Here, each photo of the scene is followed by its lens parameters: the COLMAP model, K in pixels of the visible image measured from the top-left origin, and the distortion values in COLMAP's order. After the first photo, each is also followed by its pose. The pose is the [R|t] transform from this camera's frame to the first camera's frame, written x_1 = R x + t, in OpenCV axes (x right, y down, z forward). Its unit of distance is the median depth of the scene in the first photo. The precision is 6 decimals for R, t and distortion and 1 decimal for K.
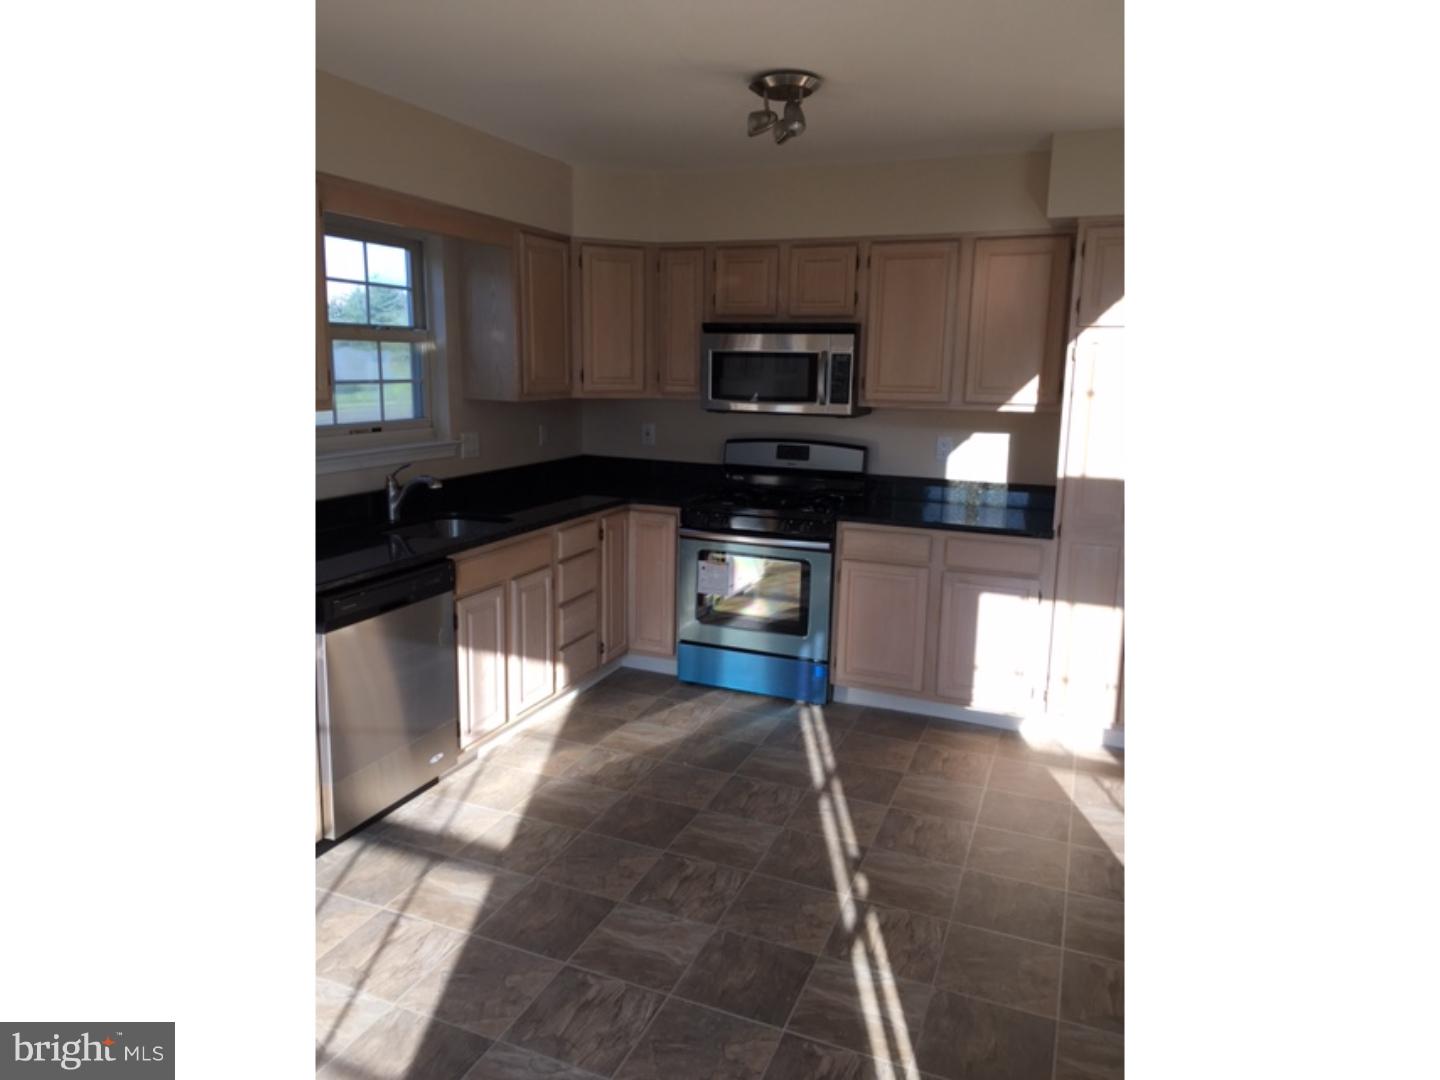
lens RADIAL K [[914.4, 0, 719.9], [0, 914.4, 539.5], [0, 0, 1]] dist [0.076700, 0.002627]
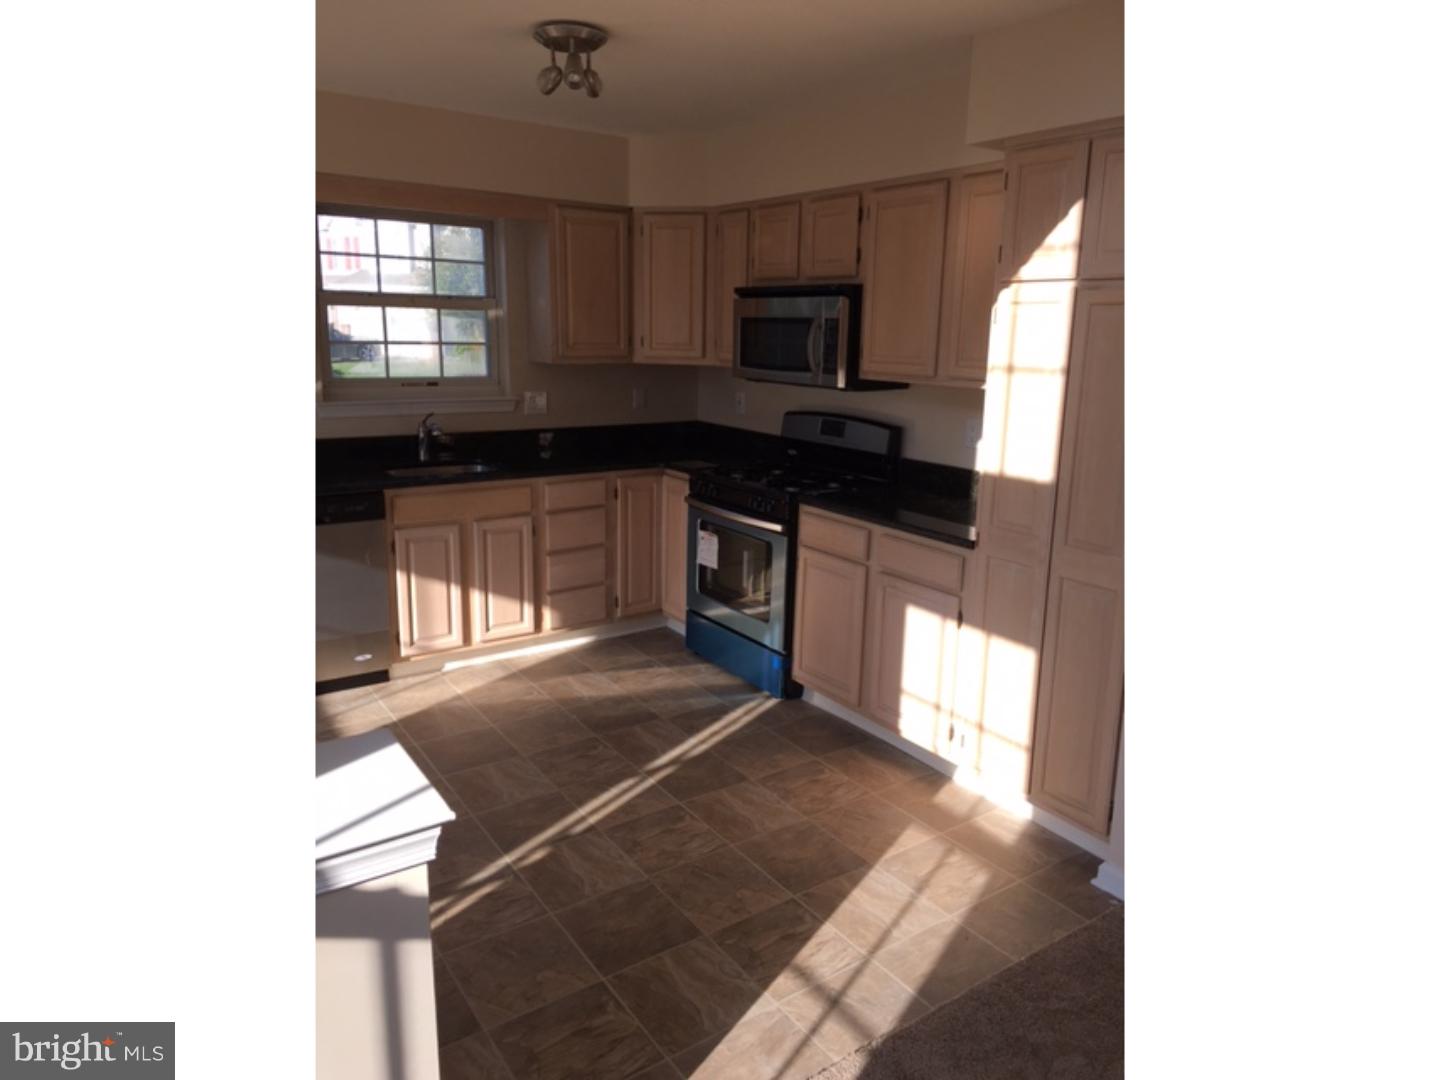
lens RADIAL K [[914.4, 0, 718.1], [0, 914.4, 539.7], [0, 0, 1]] dist [0.076700, 0.002627]
pose [[0.837082, 0.124797, -0.532654, 0.565454], [-0.111474, 0.992116, 0.057261, -0.027901], [0.535600, 0.011445, 0.844394, 0.190644]]
